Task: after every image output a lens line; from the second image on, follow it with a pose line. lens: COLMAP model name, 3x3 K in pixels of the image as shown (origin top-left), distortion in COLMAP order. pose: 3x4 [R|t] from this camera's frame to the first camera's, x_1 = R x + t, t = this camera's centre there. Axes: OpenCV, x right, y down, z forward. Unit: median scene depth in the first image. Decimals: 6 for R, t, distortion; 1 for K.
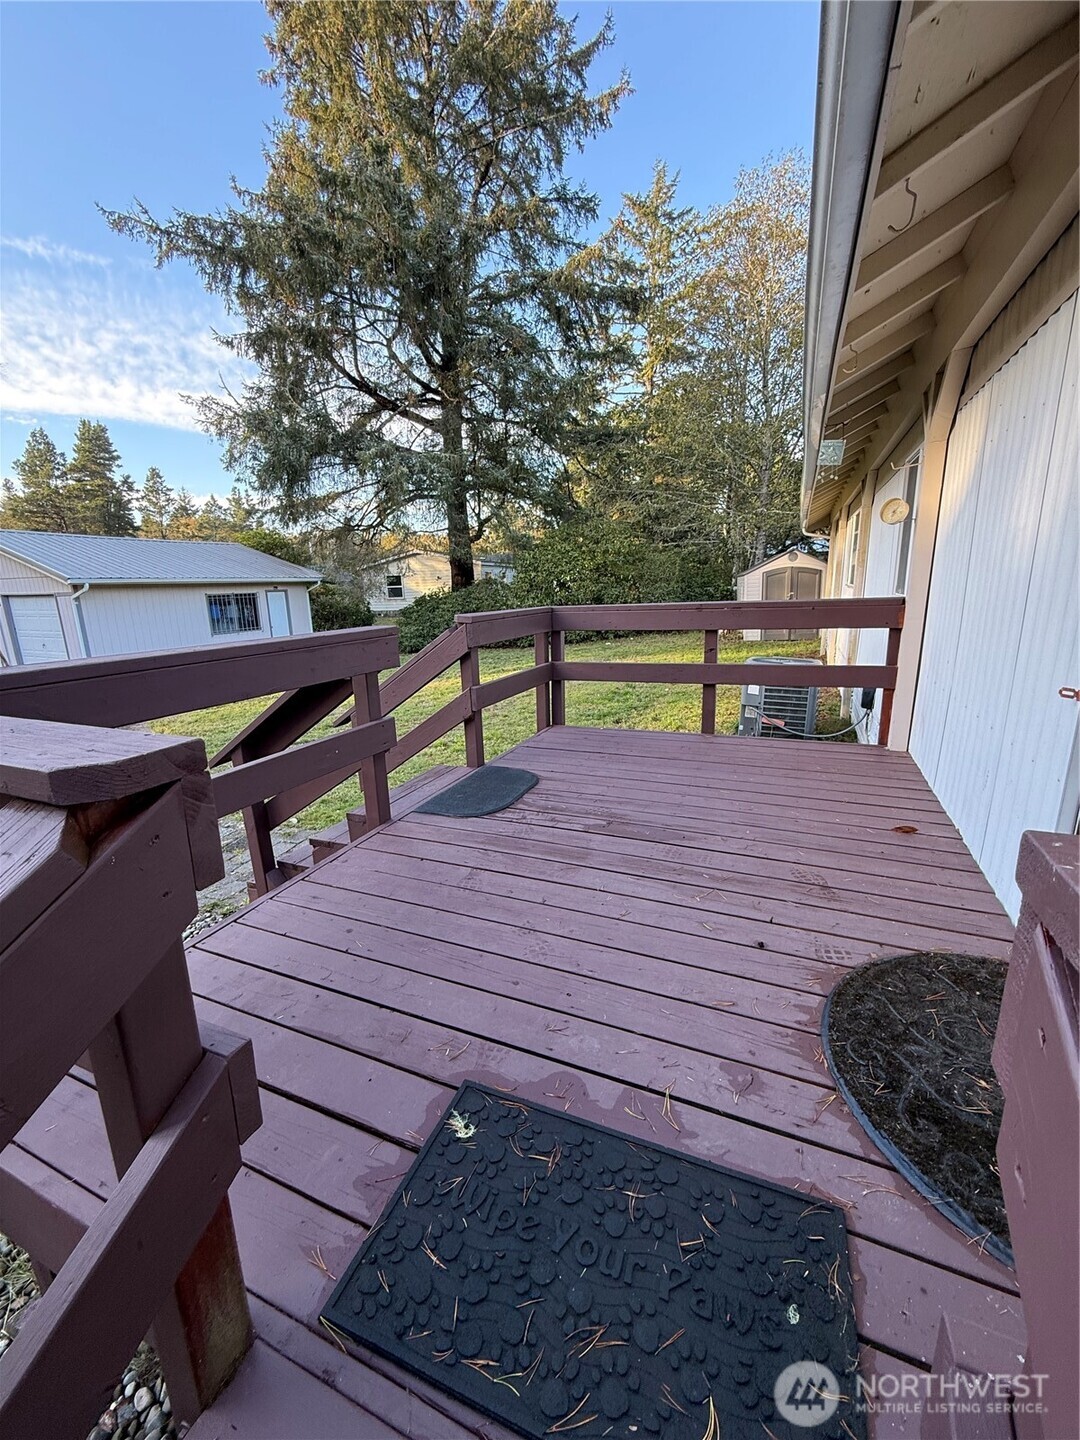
lens RADIAL K [[573.5, 0, 531.0], [0, 573.5, 720.8], [0, 0, 1]] dist [0.000641, -0.000299]
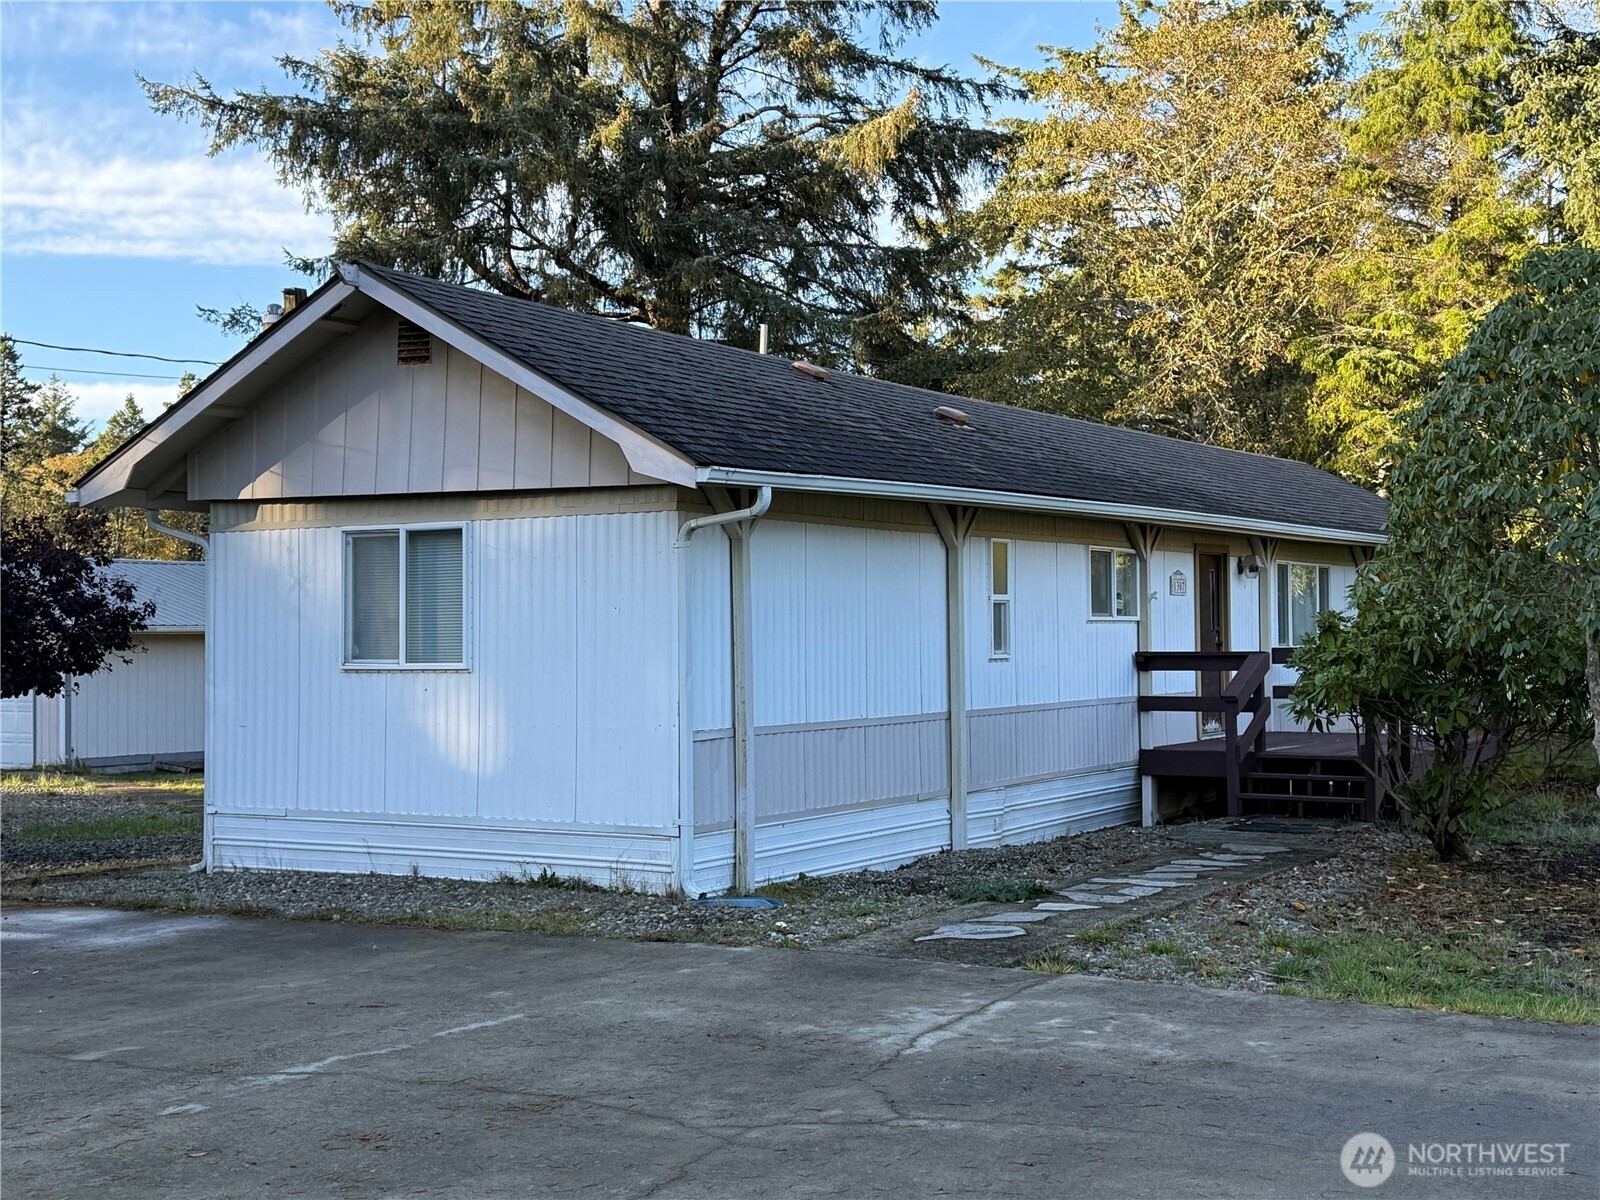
lens RADIAL K [[1976.9, 0, 812.4], [0, 1976.9, 588.6], [0, 0, 1]] dist [0.041356, 0.000000]
pose [[0.991631, 0.009828, -0.128731, 0.305677], [-0.042440, 0.966499, -0.253137, 0.212105], [0.121931, 0.256482, 0.958827, -0.917279]]
